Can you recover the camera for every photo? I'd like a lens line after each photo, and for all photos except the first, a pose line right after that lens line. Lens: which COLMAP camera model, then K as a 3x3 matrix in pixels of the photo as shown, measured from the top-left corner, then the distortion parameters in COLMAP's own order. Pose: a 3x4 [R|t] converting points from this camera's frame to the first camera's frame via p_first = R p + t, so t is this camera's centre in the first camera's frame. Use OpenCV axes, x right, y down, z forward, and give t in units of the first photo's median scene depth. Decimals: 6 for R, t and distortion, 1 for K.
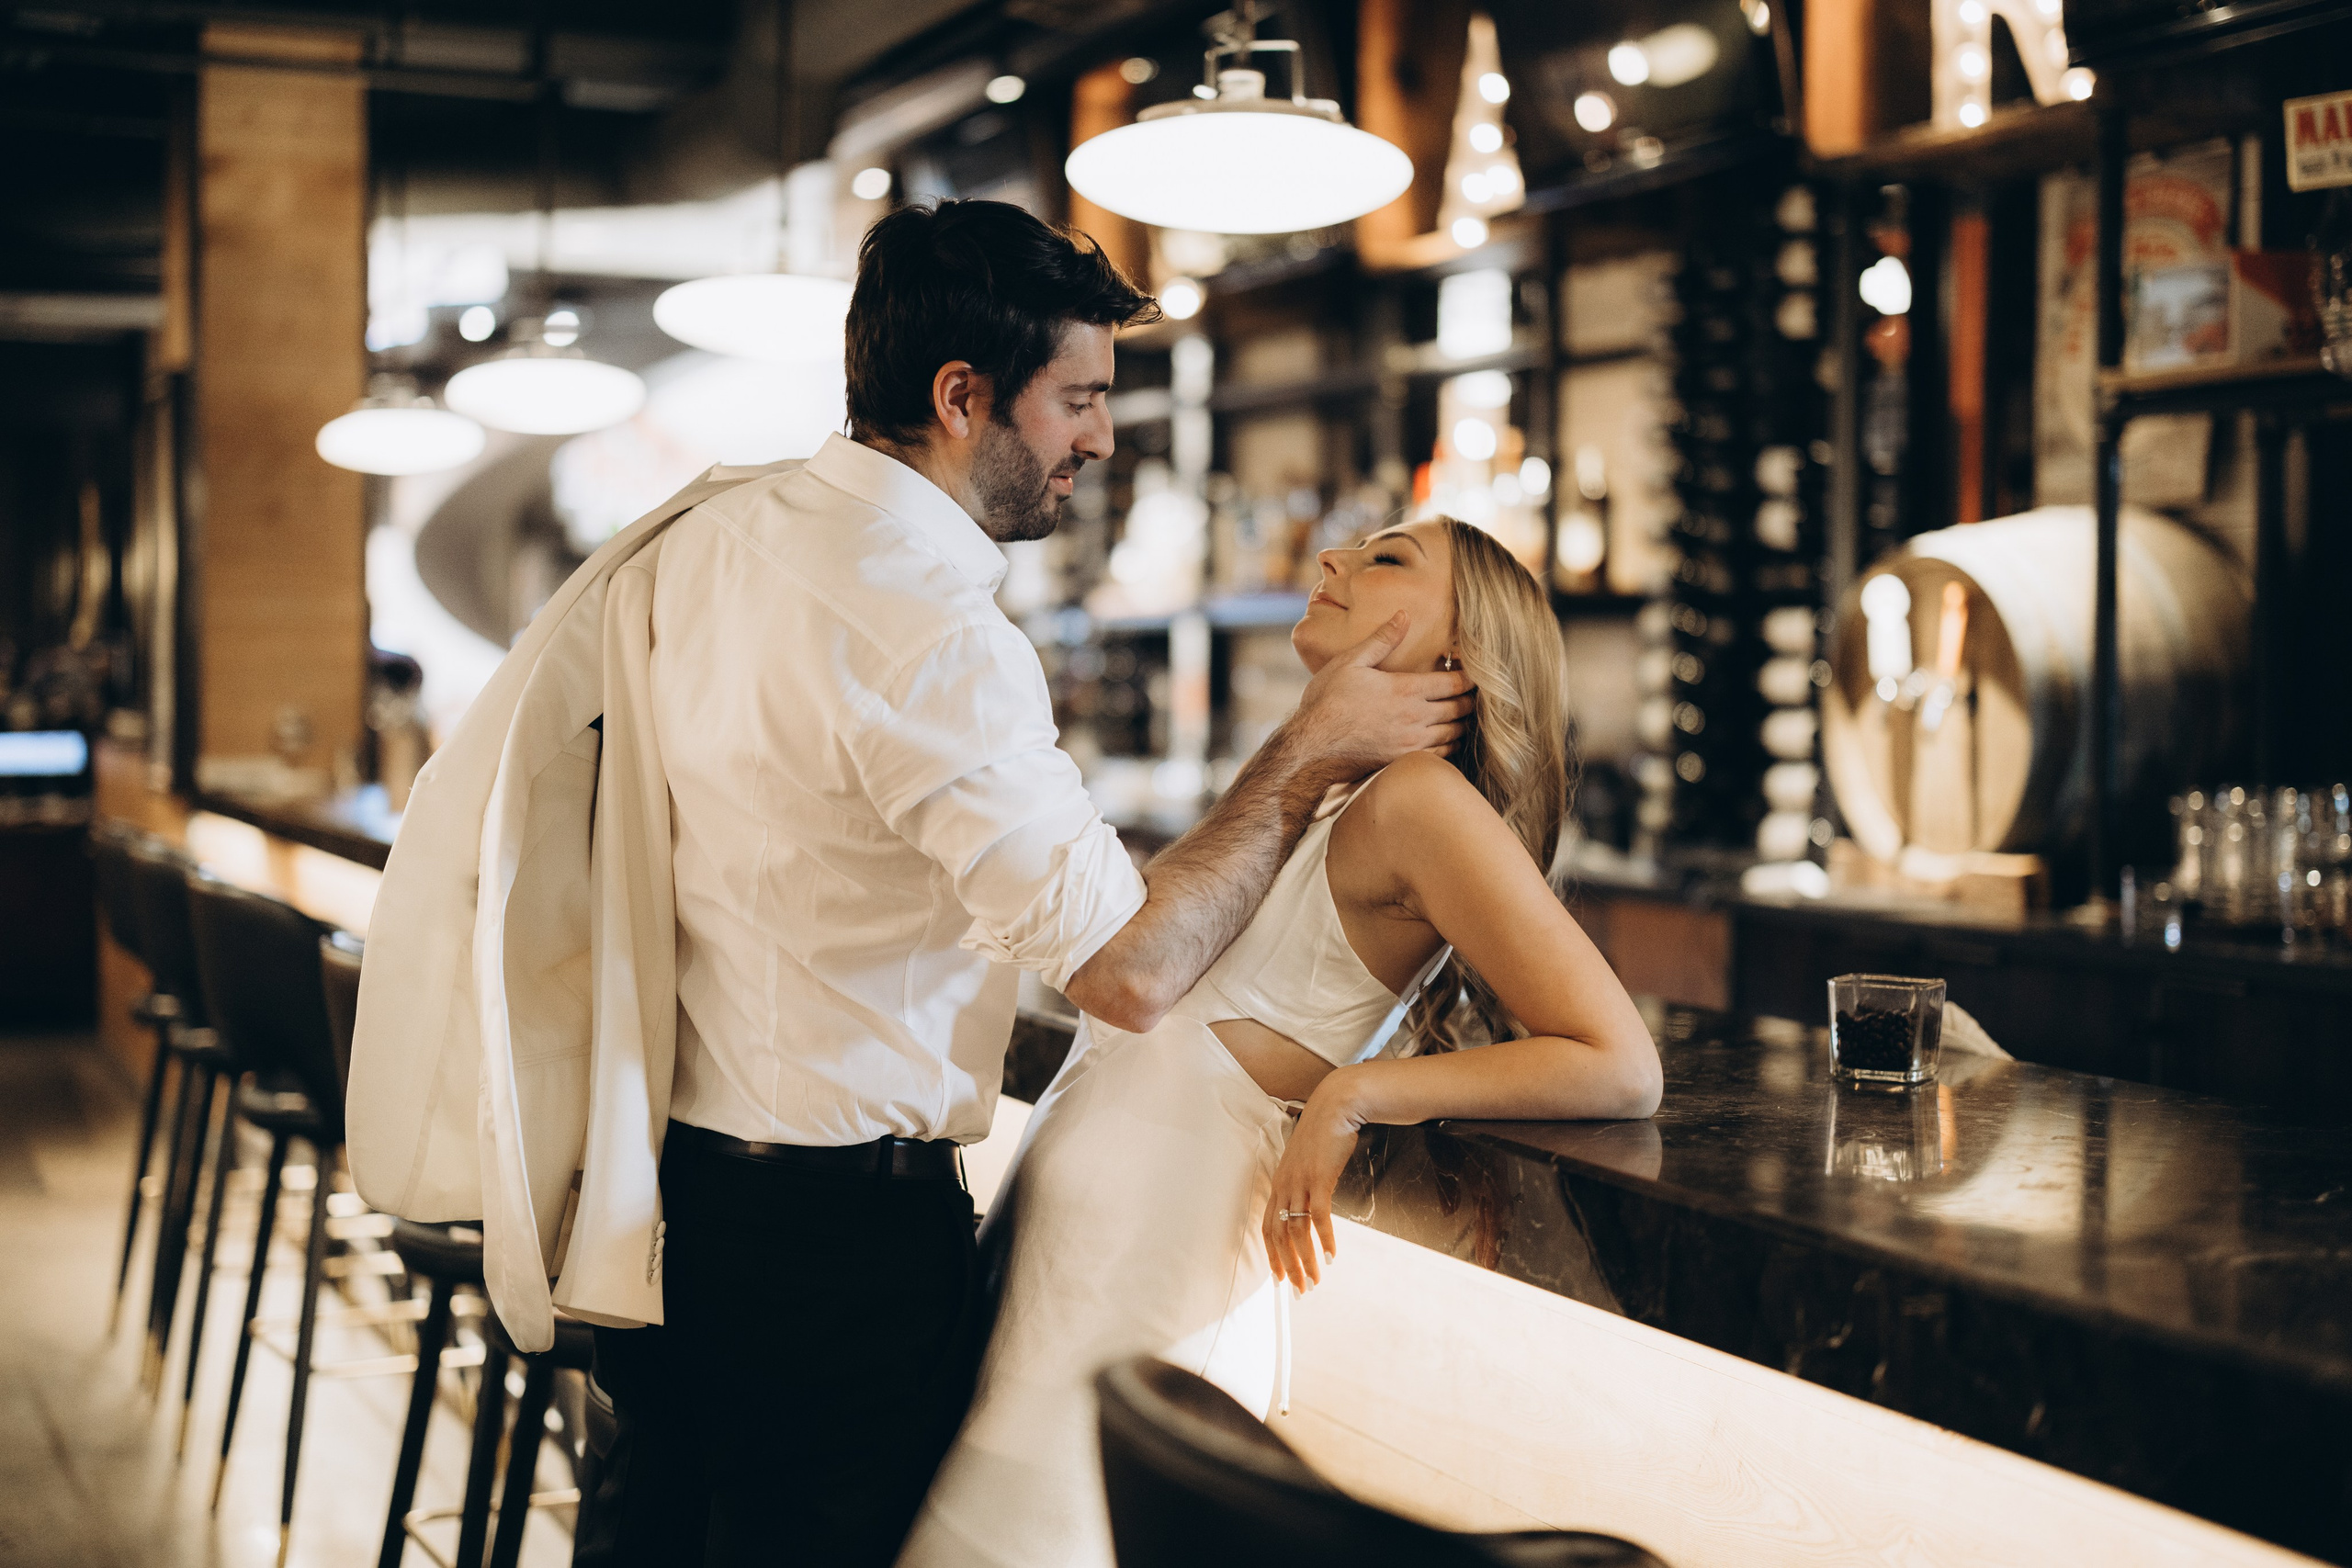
lens RADIAL K [[3348.8, 0, 1189.8], [0, 3348.8, 773.1], [0, 0, 1]] dist [0.006107, 0.000000]
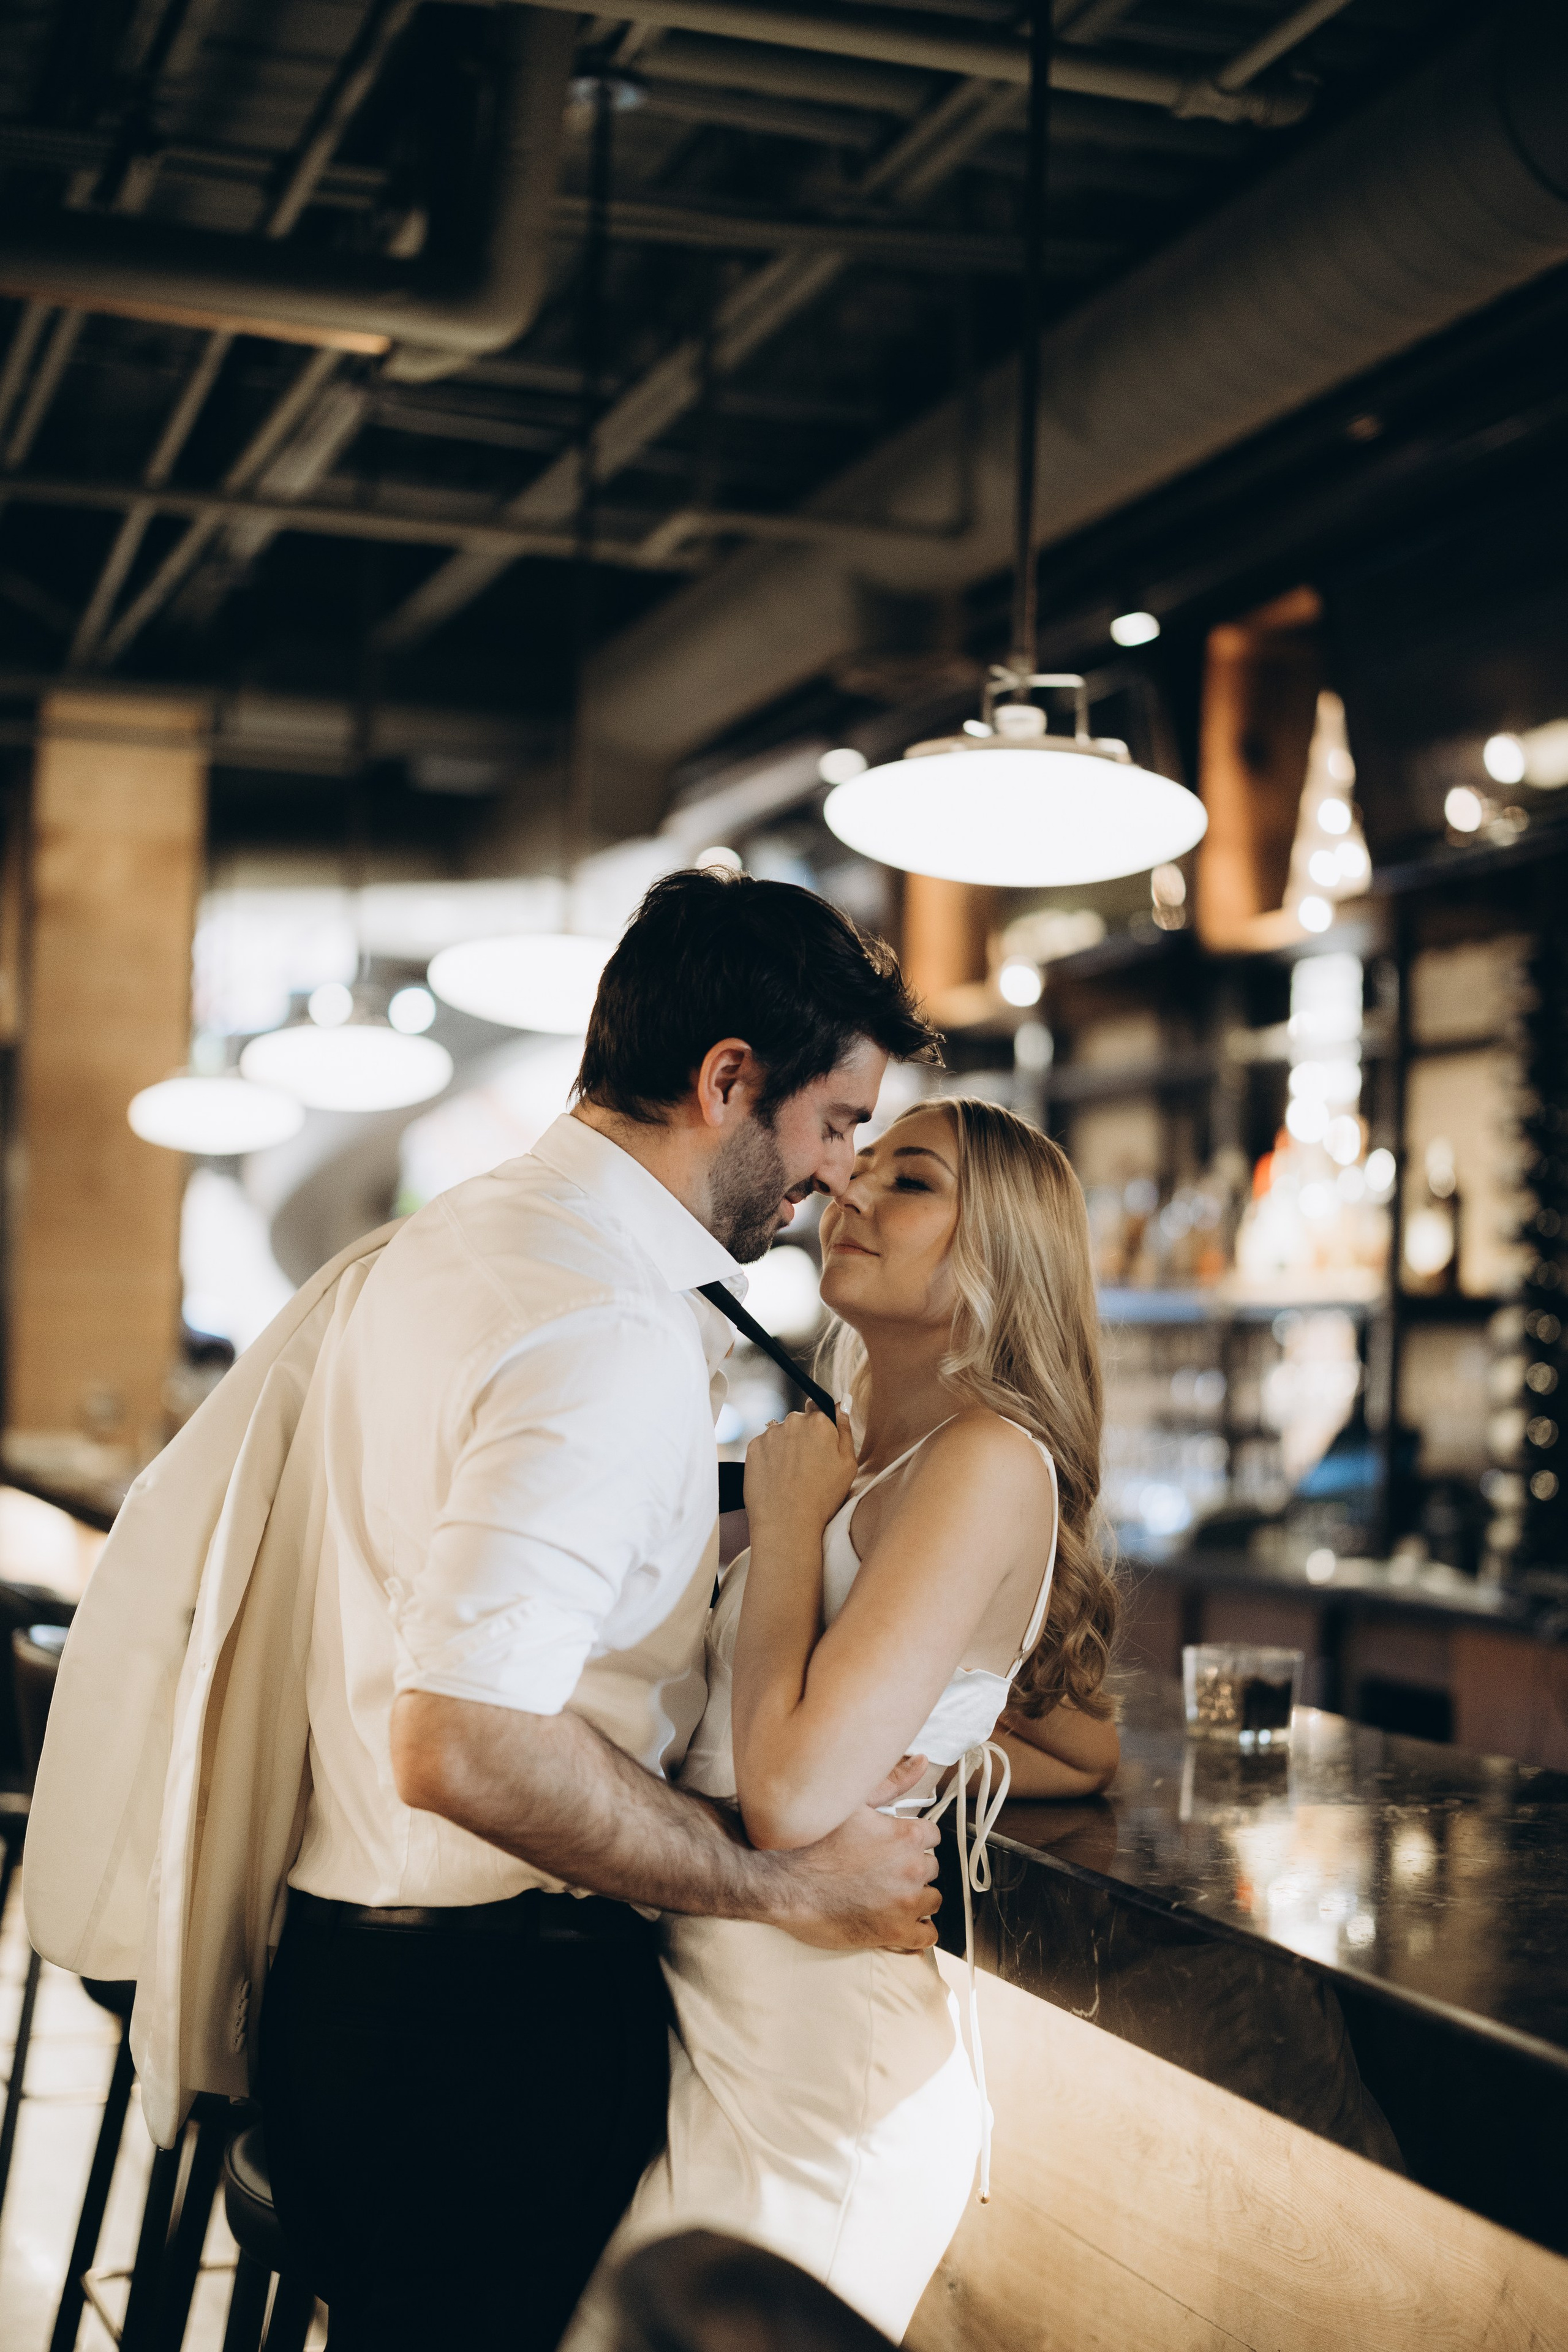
lens RADIAL K [[3349.1, 0, 802.8], [0, 3349.1, 1165.2], [0, 0, 1]] dist [0.006107, 0.000000]
pose [[0.996551, 0.019191, -0.080737, 0.019812], [-0.026494, 0.995556, -0.090372, -0.000561], [0.078644, 0.092199, 0.992630, 0.059979]]
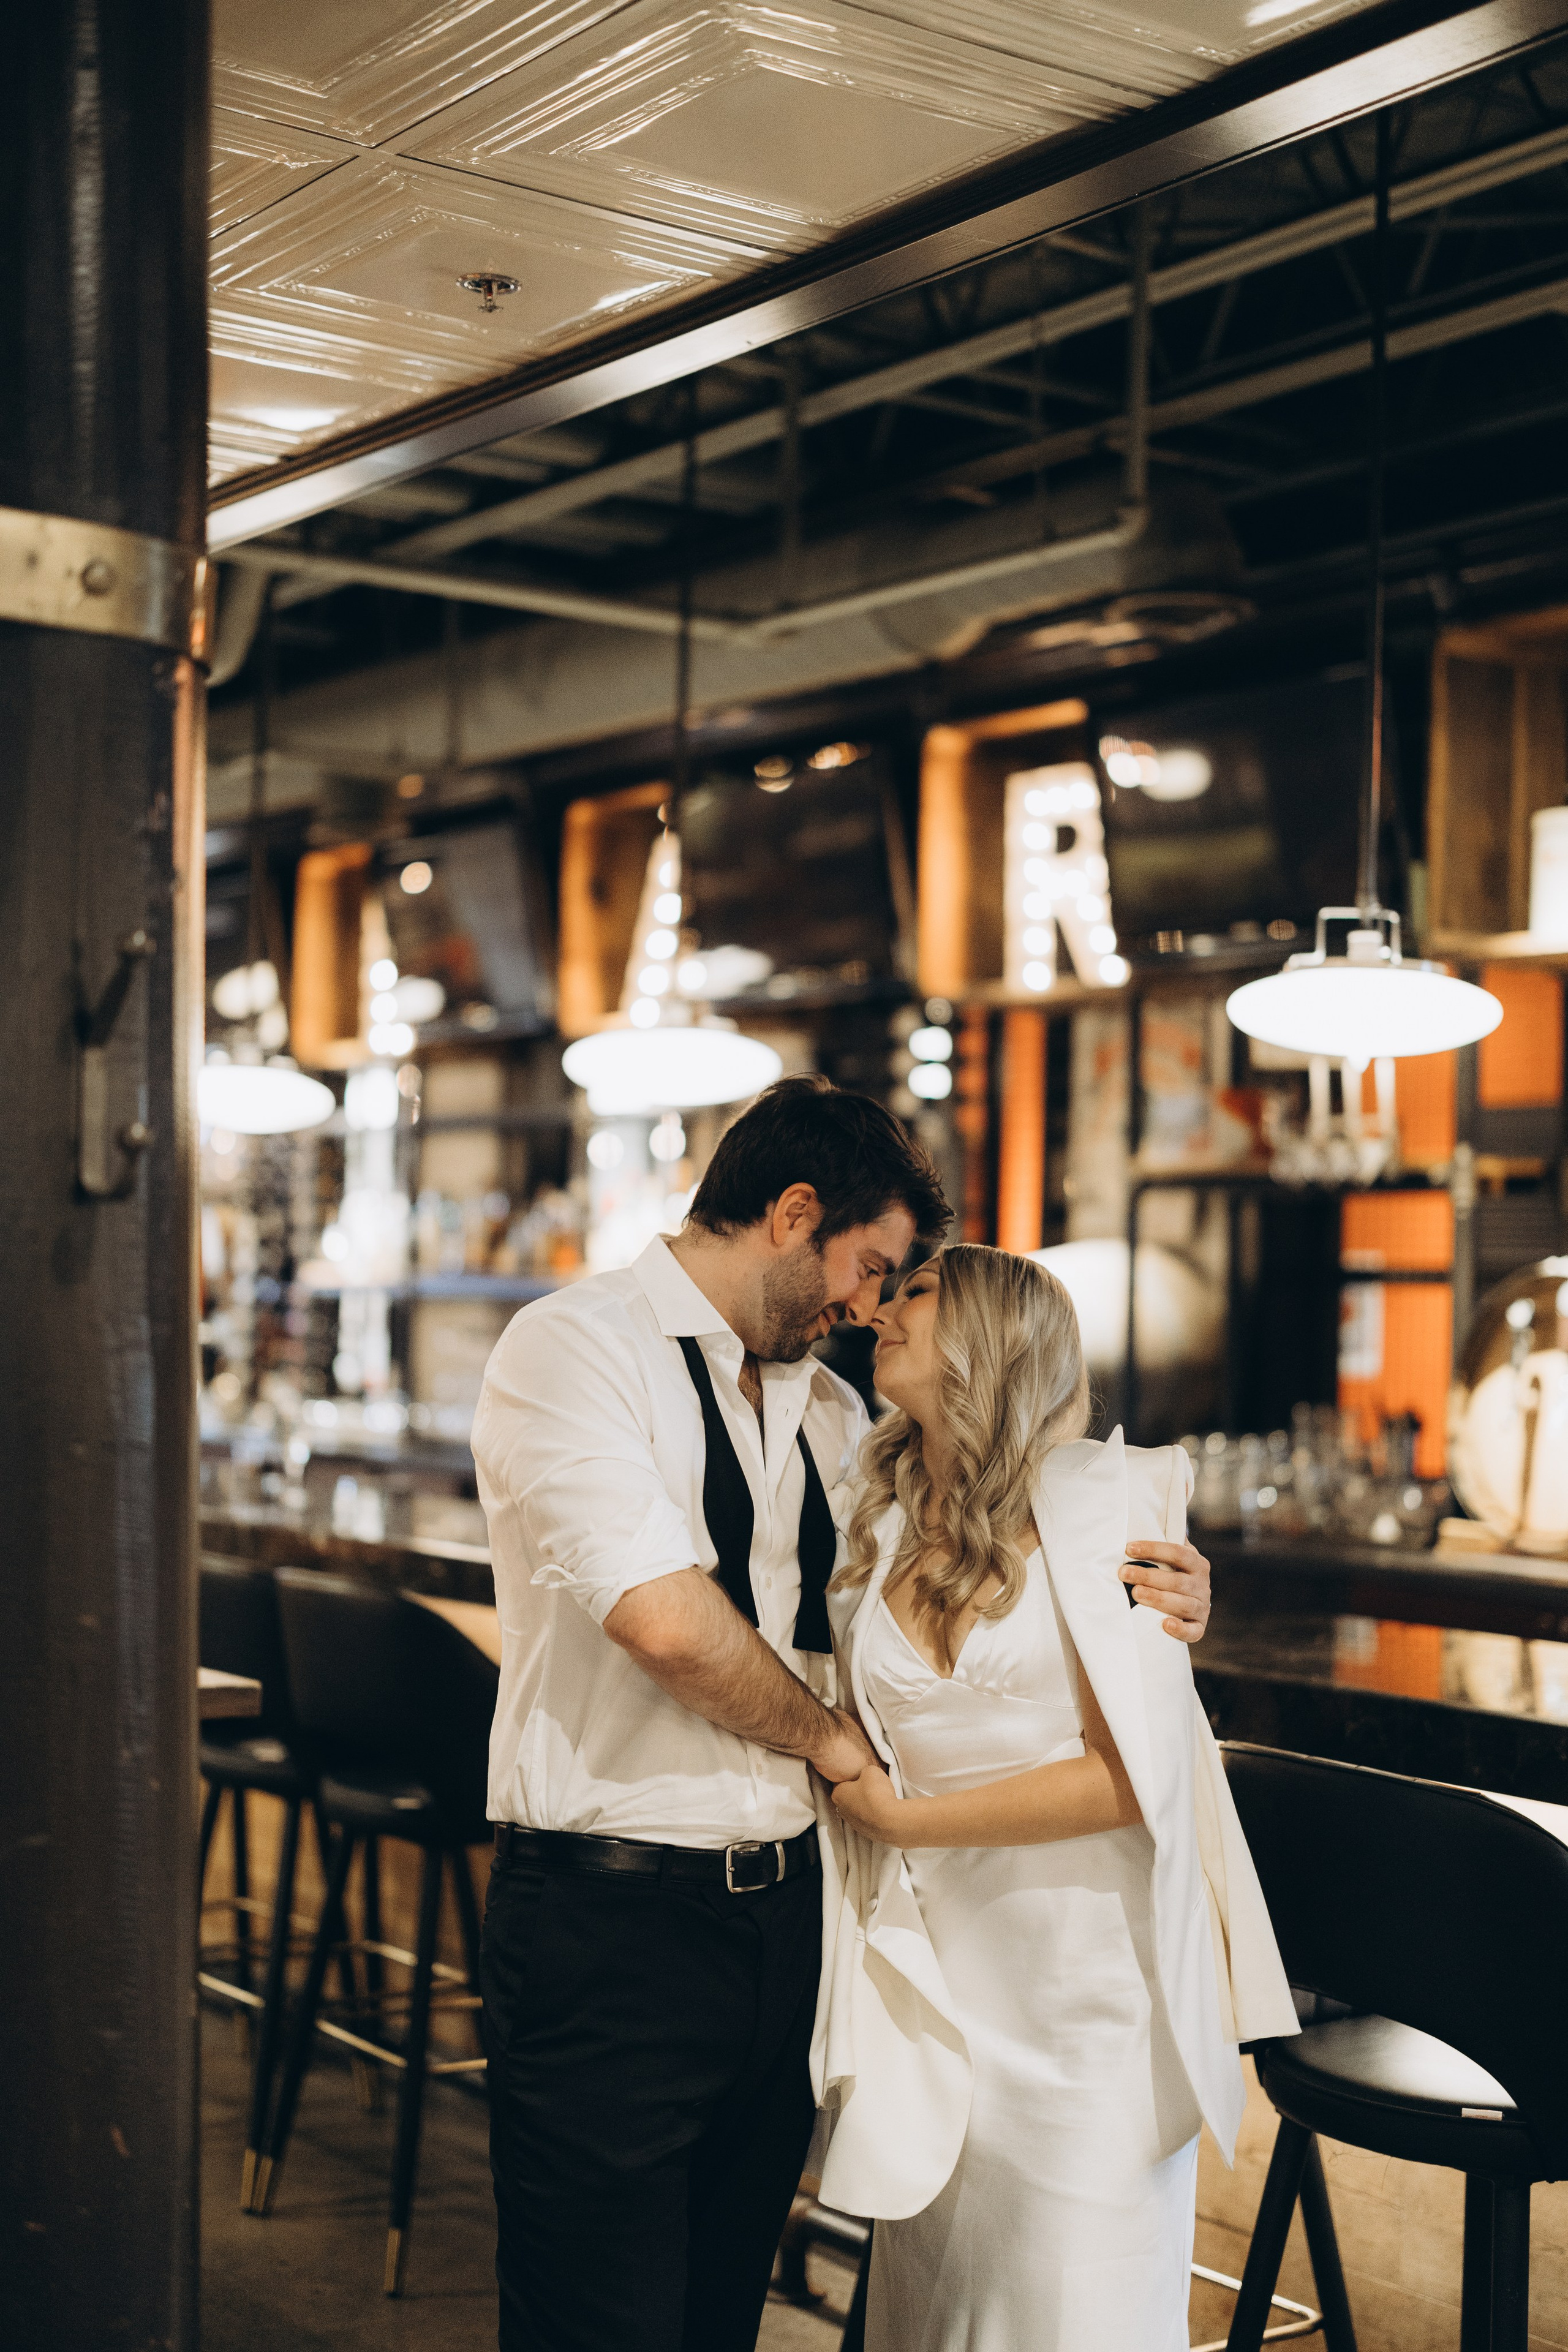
lens RADIAL K [[3349.1, 0, 826.0], [0, 3349.1, 1125.4], [0, 0, 1]] dist [0.006107, 0.000000]
pose [[0.975465, 0.028992, 0.218238, -0.166165], [-0.011393, 0.996610, -0.081472, -0.009451], [-0.219860, 0.076987, 0.972489, -0.383974]]
